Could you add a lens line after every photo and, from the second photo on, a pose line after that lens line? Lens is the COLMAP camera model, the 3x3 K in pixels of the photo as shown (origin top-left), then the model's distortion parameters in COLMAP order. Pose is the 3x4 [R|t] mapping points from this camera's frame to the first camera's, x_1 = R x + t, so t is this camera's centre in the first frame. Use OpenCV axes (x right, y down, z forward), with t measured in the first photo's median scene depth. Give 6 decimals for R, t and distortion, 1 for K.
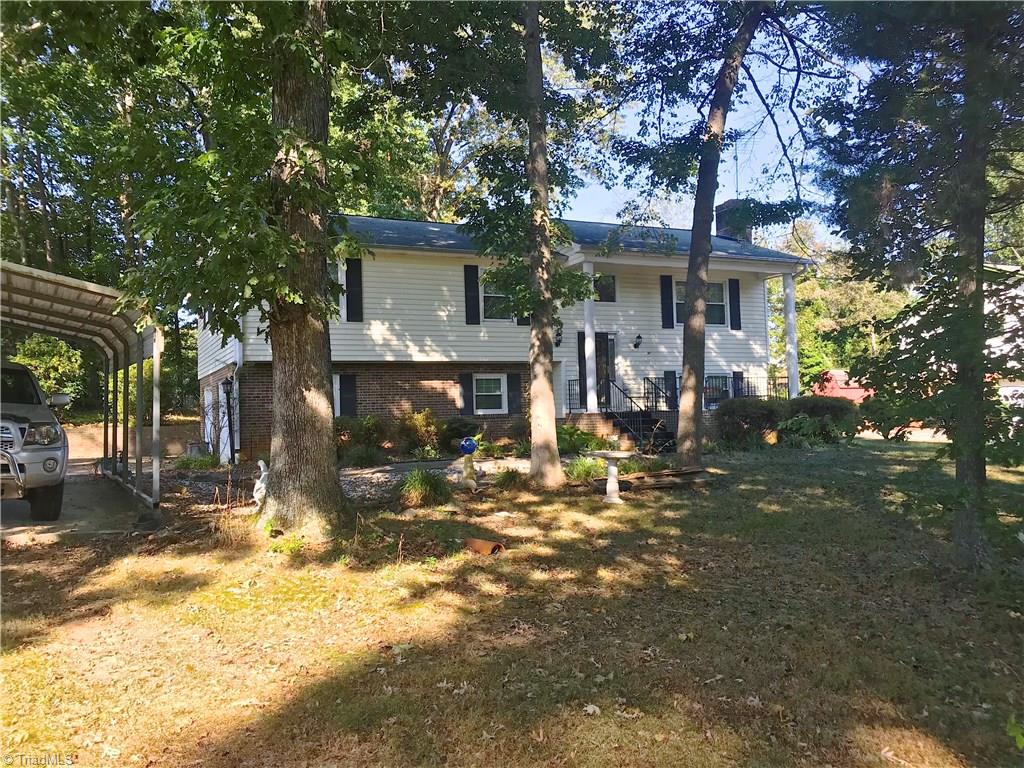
lens RADIAL K [[812.0, 0, 514.6], [0, 812.0, 365.7], [0, 0, 1]] dist [0.108996, -0.254947]
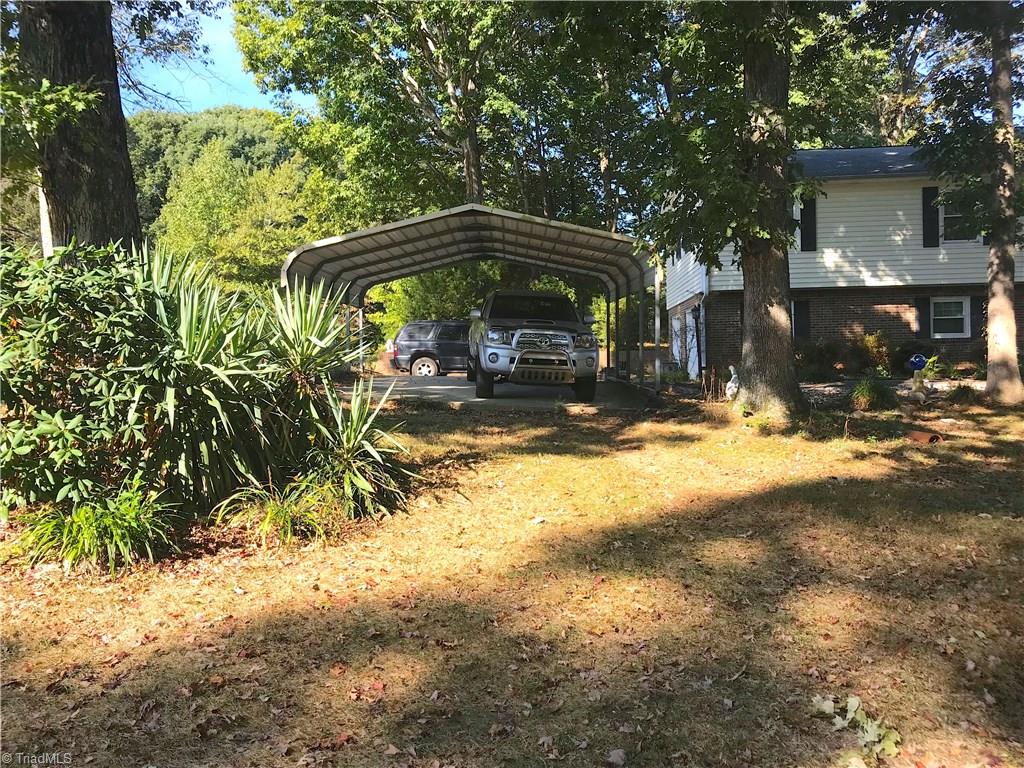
lens RADIAL K [[841.6, 0, 512.0], [0, 841.6, 384.0], [0, 0, 1]] dist [0.005825, 0.014261]
pose [[0.863371, 0.023685, -0.504013, 0.041227], [0.024925, 0.995676, 0.089485, 0.014762], [0.503954, -0.089821, 0.859048, -0.222806]]
